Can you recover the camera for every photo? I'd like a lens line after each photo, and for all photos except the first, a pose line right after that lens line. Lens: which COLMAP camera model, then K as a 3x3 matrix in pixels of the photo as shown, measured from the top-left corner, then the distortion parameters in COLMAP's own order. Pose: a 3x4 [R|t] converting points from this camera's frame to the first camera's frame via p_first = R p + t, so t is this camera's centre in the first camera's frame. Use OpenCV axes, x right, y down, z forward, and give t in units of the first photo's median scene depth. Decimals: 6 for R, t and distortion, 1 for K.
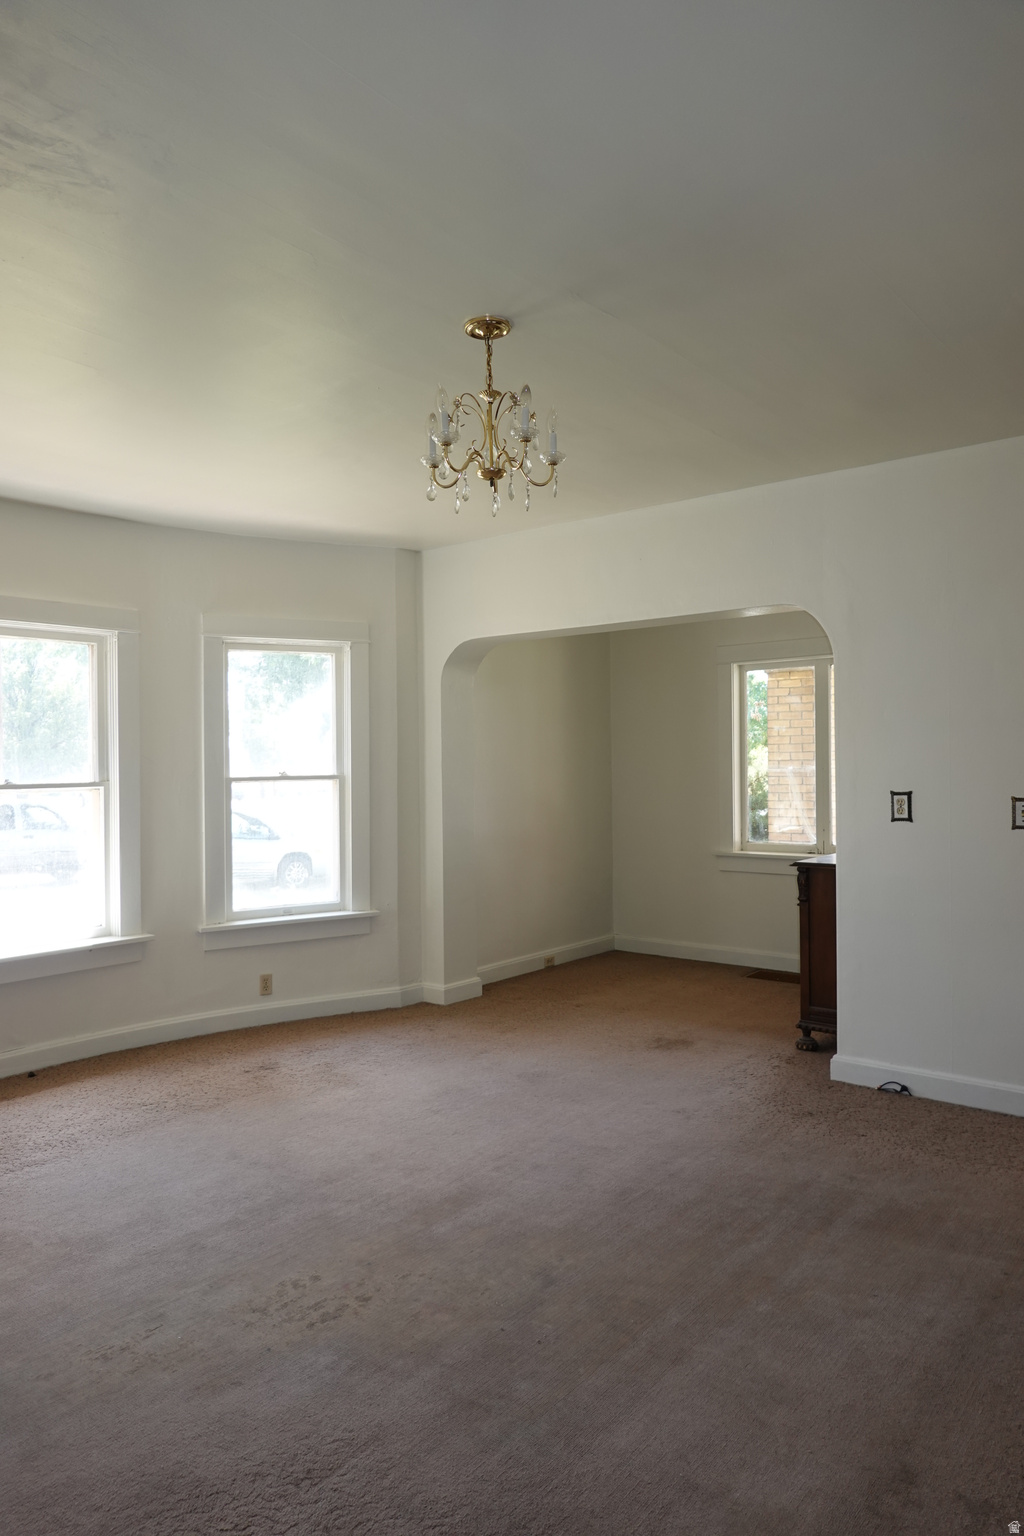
lens RADIAL K [[1027.6, 0, 512.0], [0, 1027.6, 768.0], [0, 0, 1]] dist [-0.029900, -0.000661]
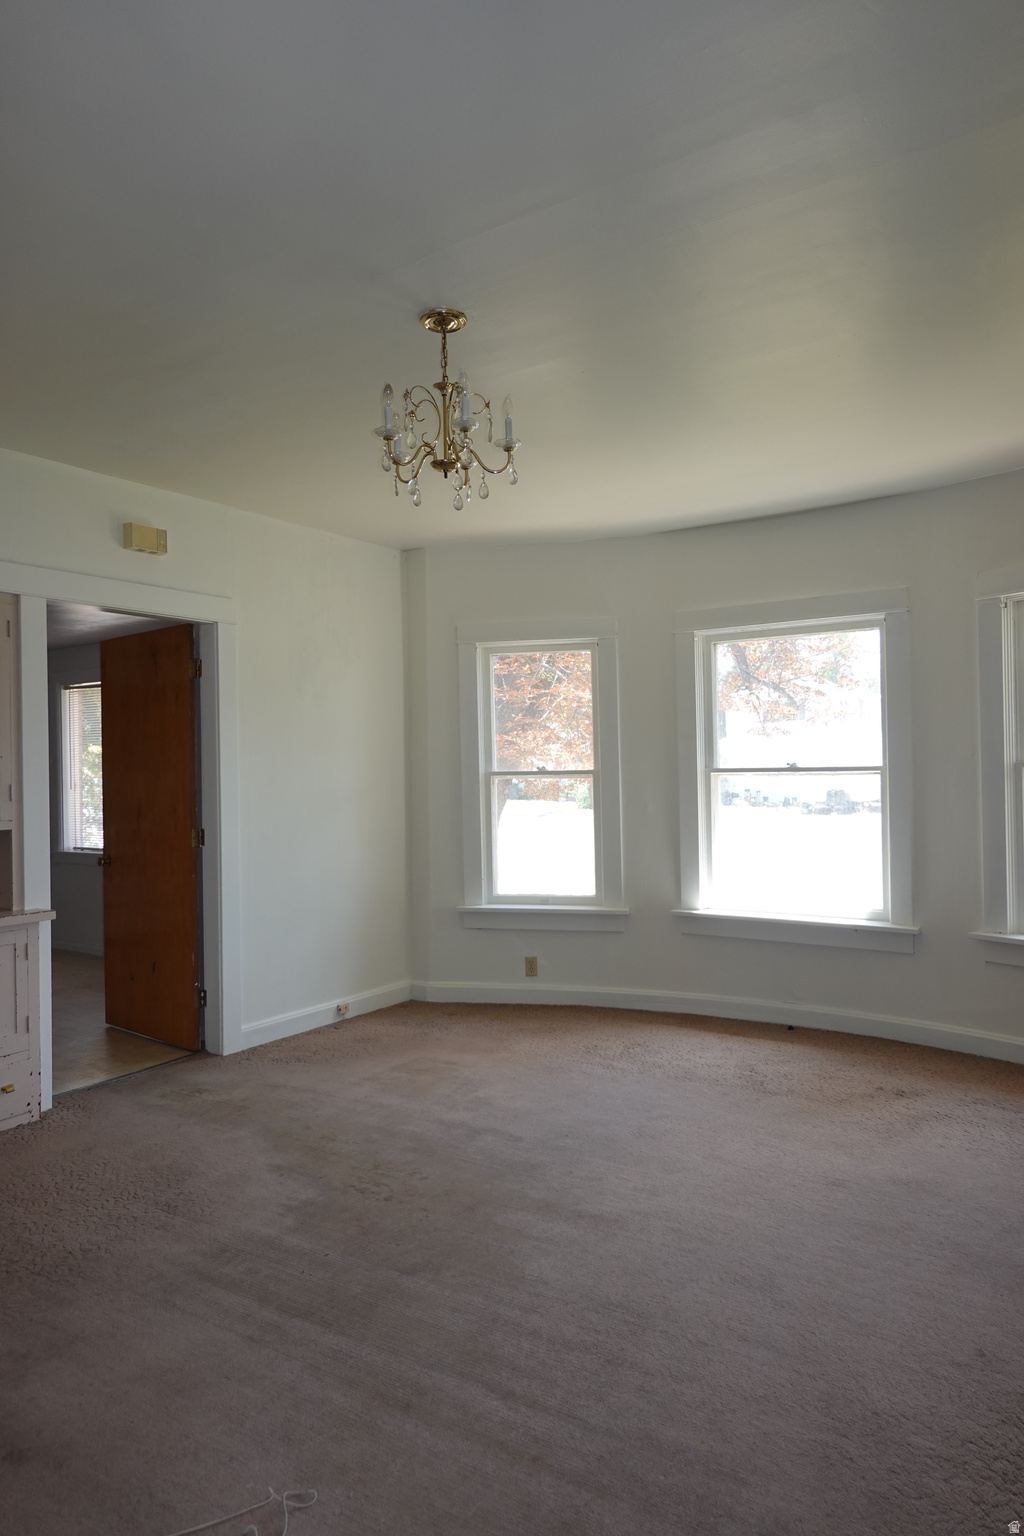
lens RADIAL K [[1031.6, 0, 511.7], [0, 1031.6, 790.3], [0, 0, 1]] dist [0.004403, 0.001058]
pose [[0.078870, 0.043606, -0.995931, 0.761593], [0.013697, 0.998901, 0.044821, -0.018391], [0.996791, -0.017177, 0.078186, 0.741413]]
